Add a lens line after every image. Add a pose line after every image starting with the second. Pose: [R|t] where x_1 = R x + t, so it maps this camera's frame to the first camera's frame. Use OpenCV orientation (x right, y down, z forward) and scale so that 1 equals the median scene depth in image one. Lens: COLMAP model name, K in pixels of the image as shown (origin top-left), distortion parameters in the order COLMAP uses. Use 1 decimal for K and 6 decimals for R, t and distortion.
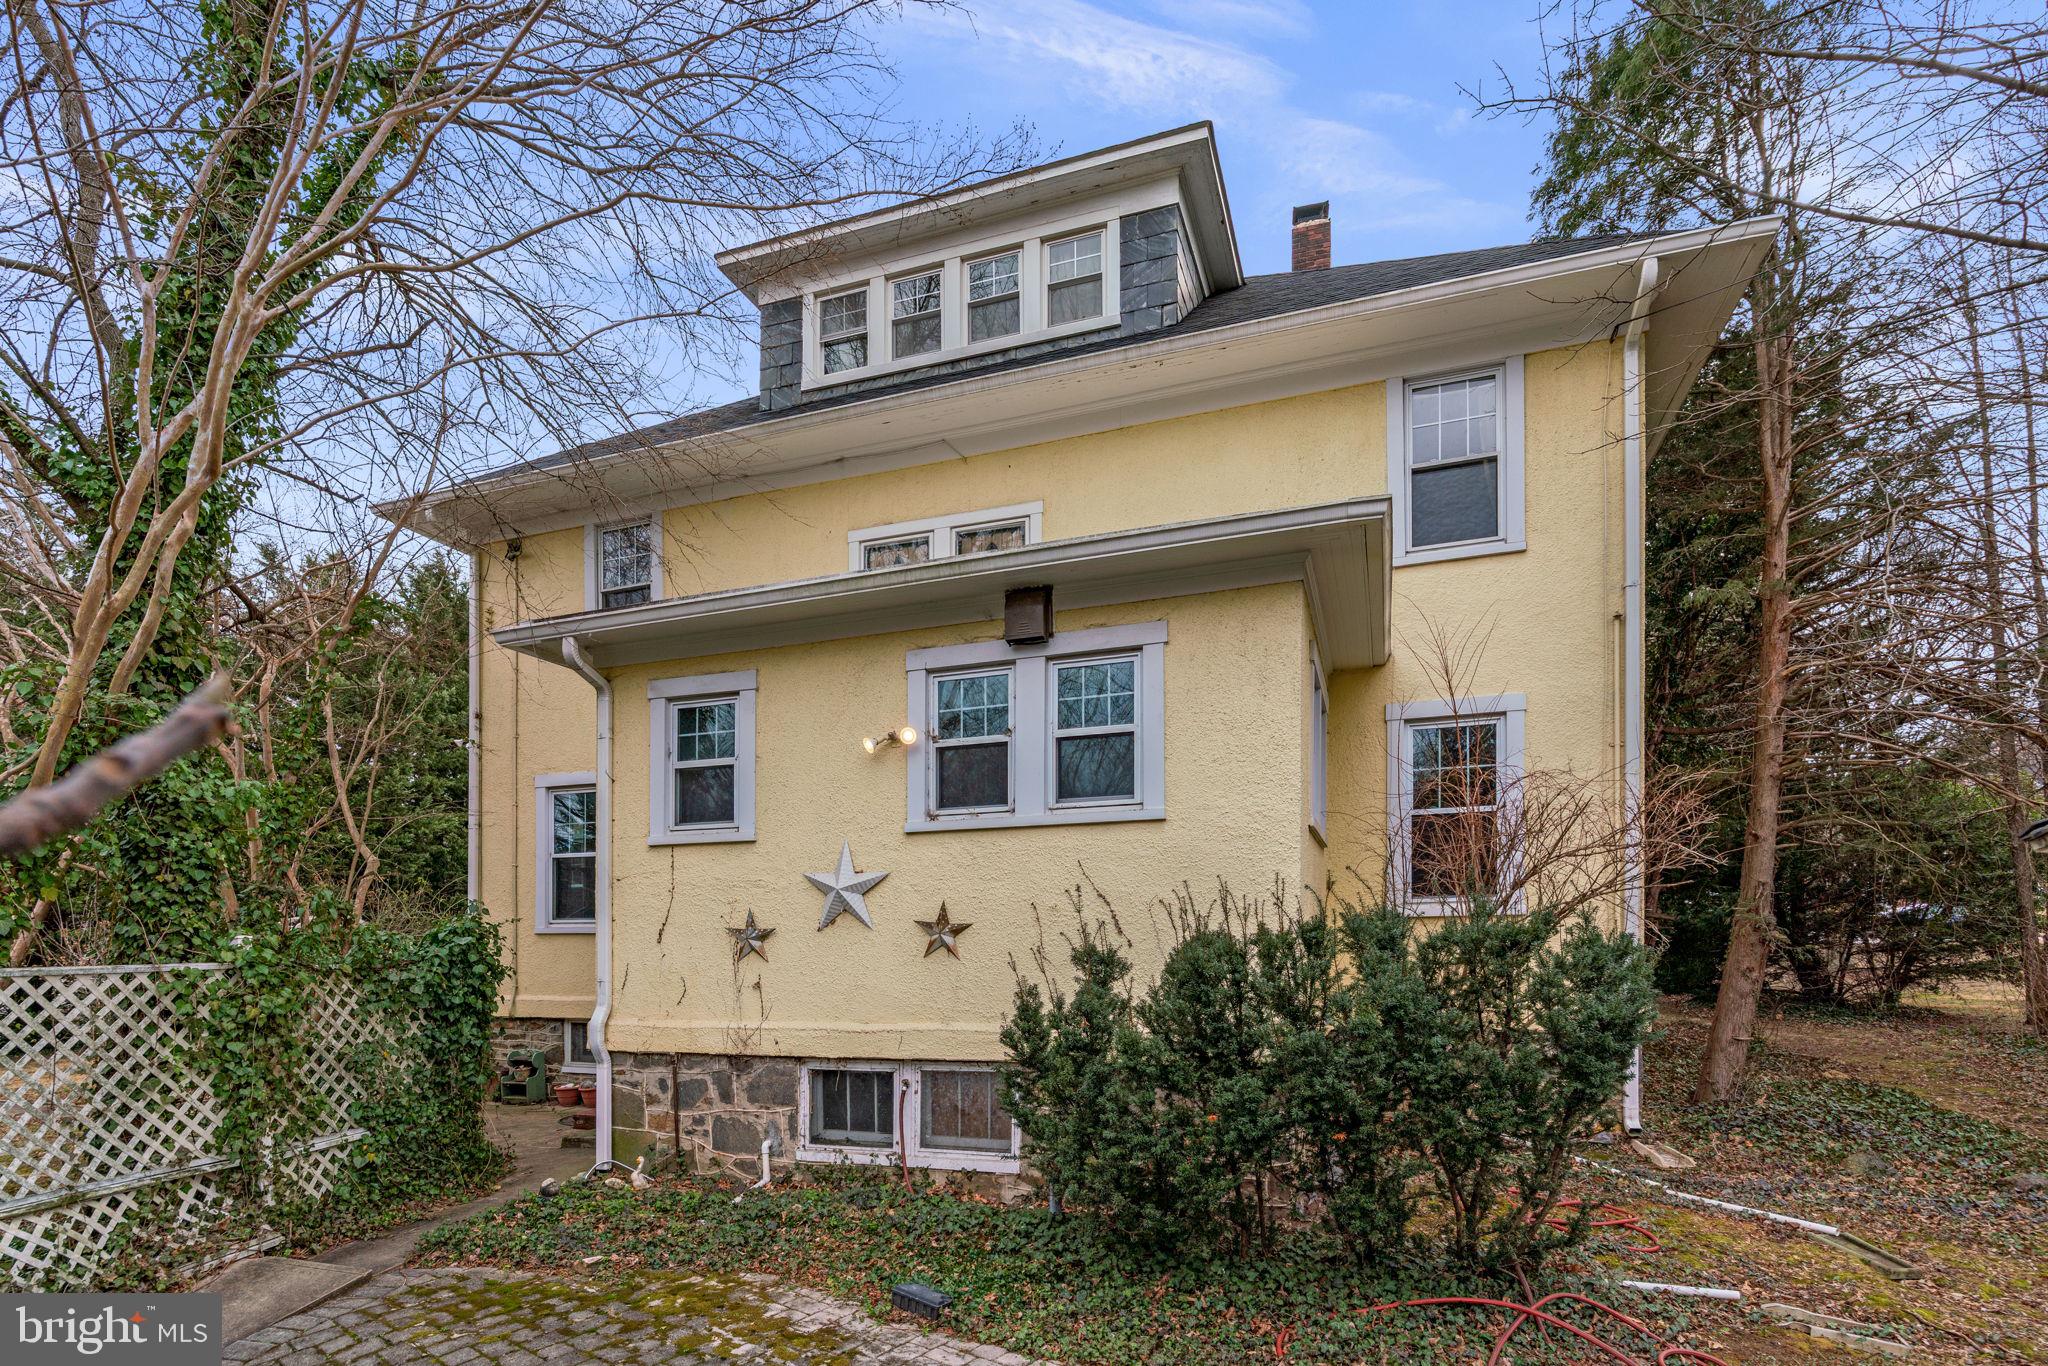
lens RADIAL K [[935.3, 0, 1016.9], [0, 935.3, 691.8], [0, 0, 1]] dist [0.000498, 0.000639]
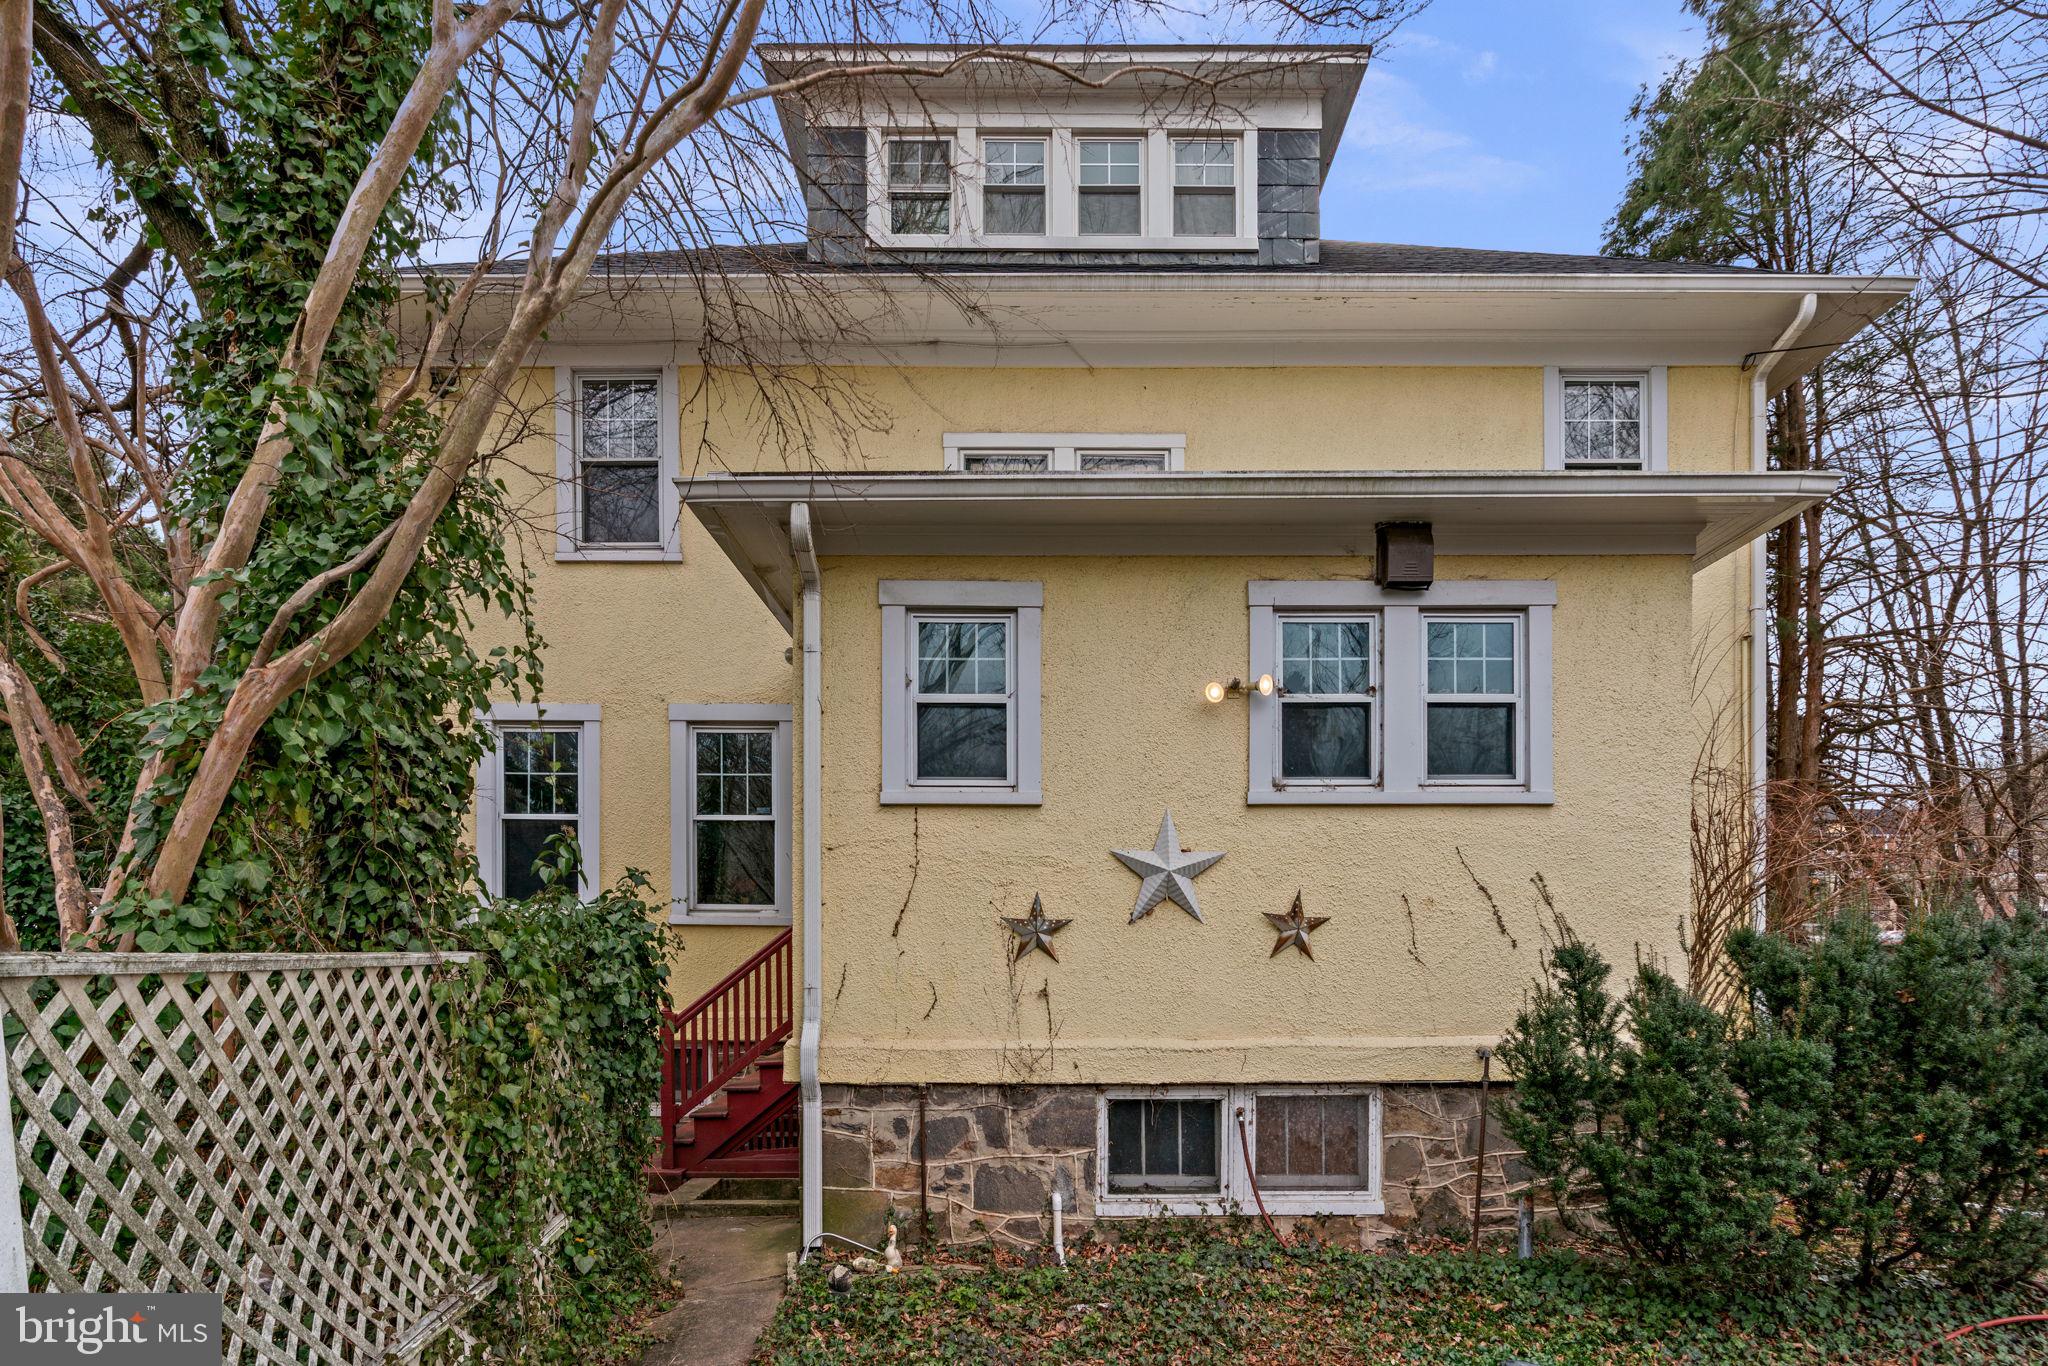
lens RADIAL K [[1017.5, 0, 1024.0], [0, 1017.5, 705.9], [0, 0, 1]] dist [-0.003443, -0.000108]
pose [[0.949349, 0.084981, 0.302513, -0.567759], [-0.091830, 0.995739, 0.008462, 0.075545], [-0.300505, -0.035813, 0.953108, 0.223152]]
